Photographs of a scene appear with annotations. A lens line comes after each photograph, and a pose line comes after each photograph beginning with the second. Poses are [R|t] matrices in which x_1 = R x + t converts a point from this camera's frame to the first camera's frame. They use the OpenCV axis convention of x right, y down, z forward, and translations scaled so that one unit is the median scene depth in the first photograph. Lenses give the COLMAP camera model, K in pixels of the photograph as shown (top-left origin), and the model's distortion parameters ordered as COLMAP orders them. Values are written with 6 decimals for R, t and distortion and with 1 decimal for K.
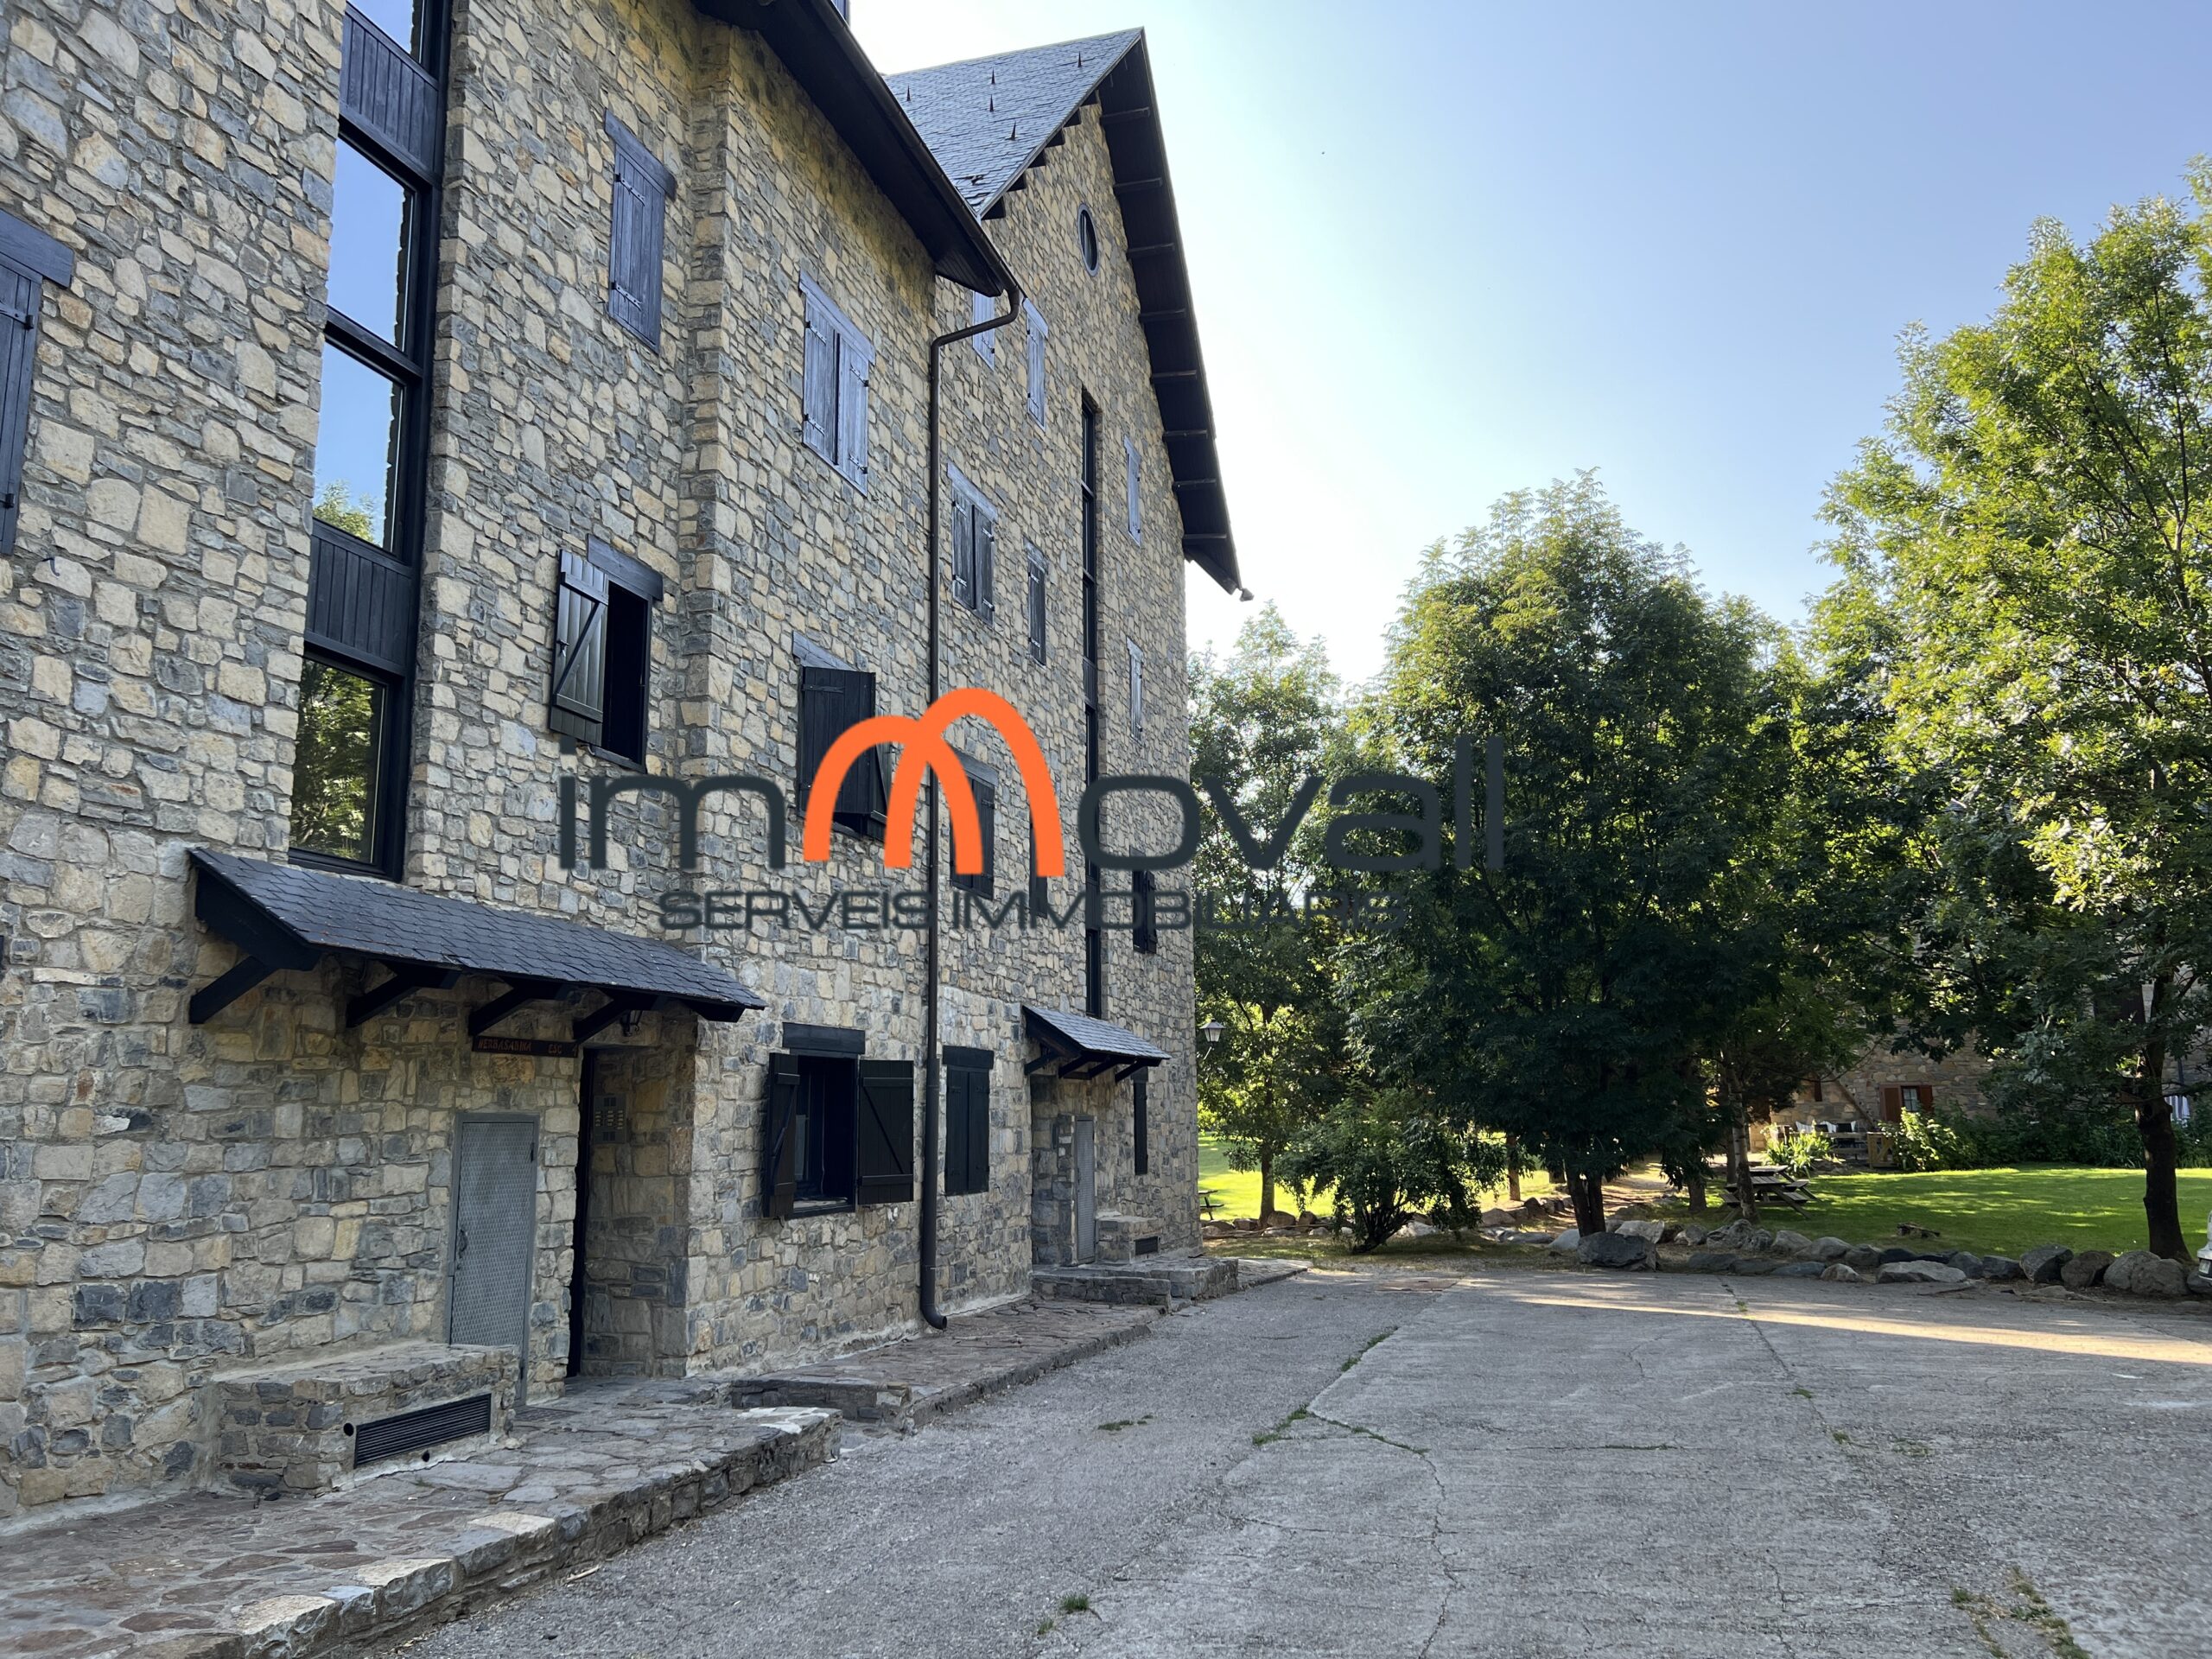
lens RADIAL K [[1671.7, 0, 1120.1], [0, 1671.7, 843.2], [0, 0, 1]] dist [0.075296, -0.102712]
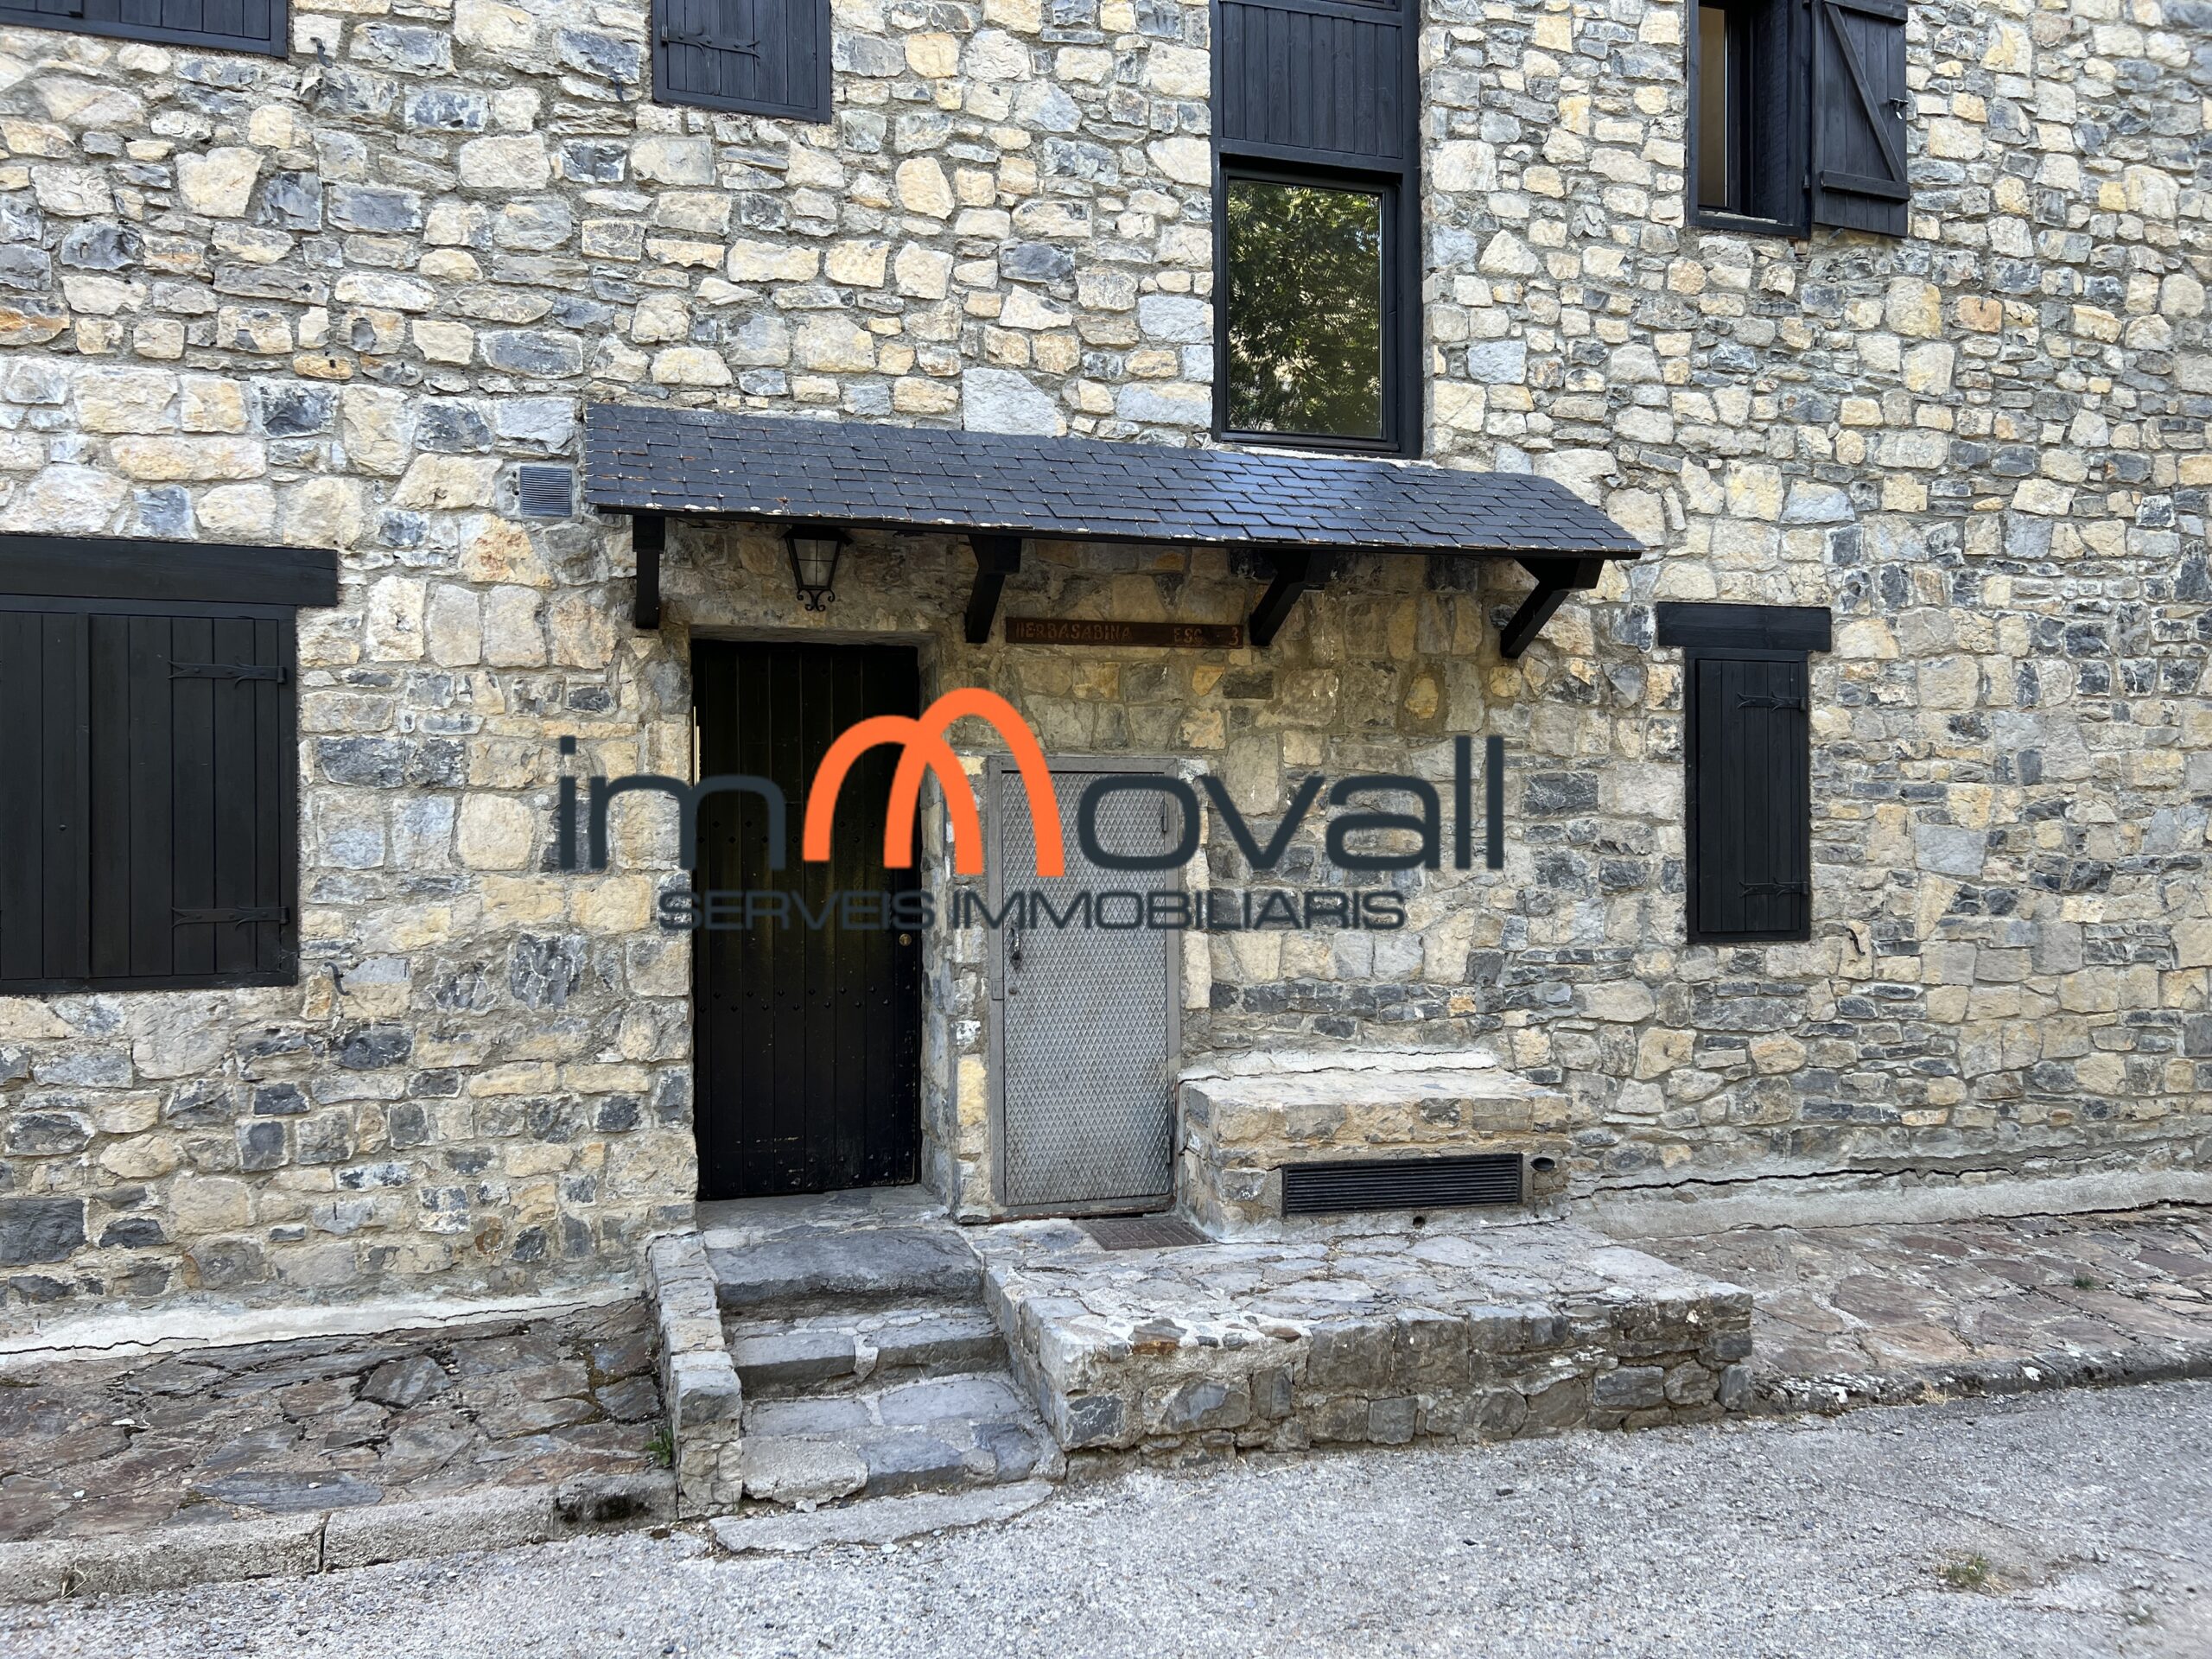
lens RADIAL K [[1655.0, 0, 1088.6], [0, 1655.0, 849.3], [0, 0, 1]] dist [0.055355, -0.051130]
pose [[0.550044, 0.009773, -0.835078, 0.400304], [0.141616, 0.984359, 0.104798, 0.252217], [0.823041, -0.175904, 0.540057, 1.417407]]
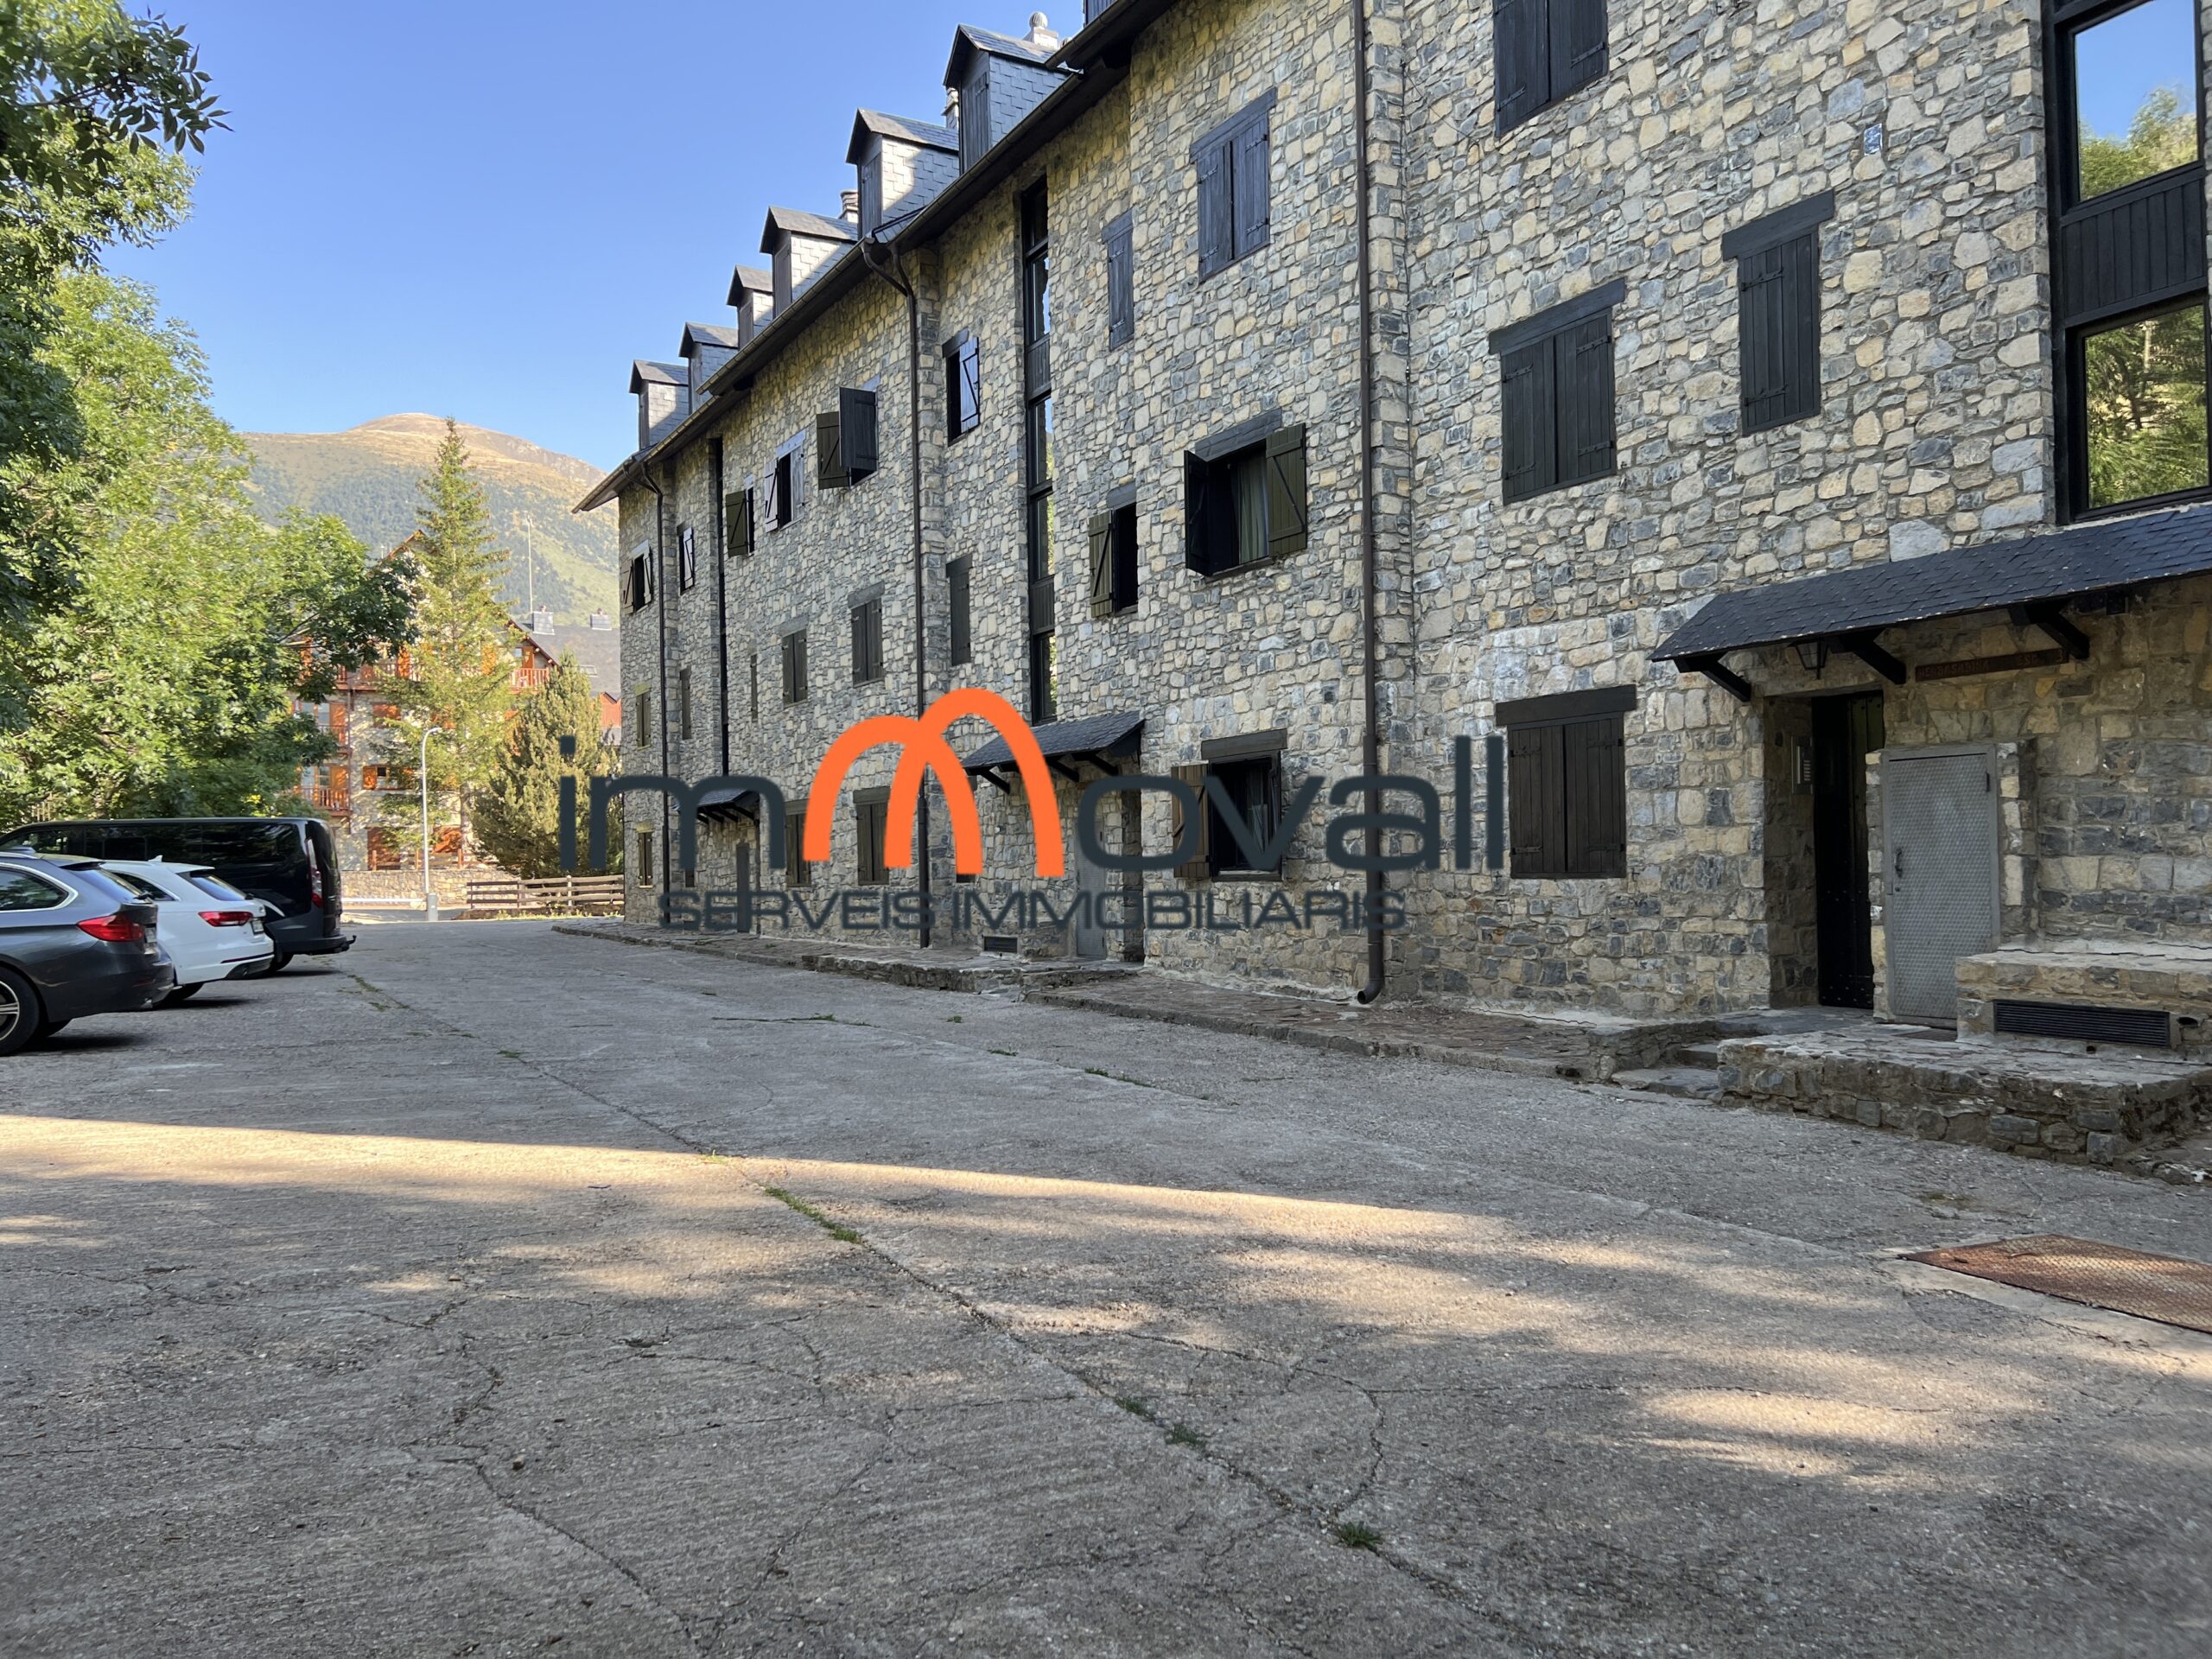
lens RADIAL K [[1671.7, 0, 1063.8], [0, 1671.7, 853.3], [0, 0, 1]] dist [0.075296, -0.102712]
pose [[-0.710345, 0.018943, -0.703599, 0.902187], [0.147304, 0.981502, -0.122291, 0.371661], [0.688267, -0.190512, -0.699995, 1.993991]]
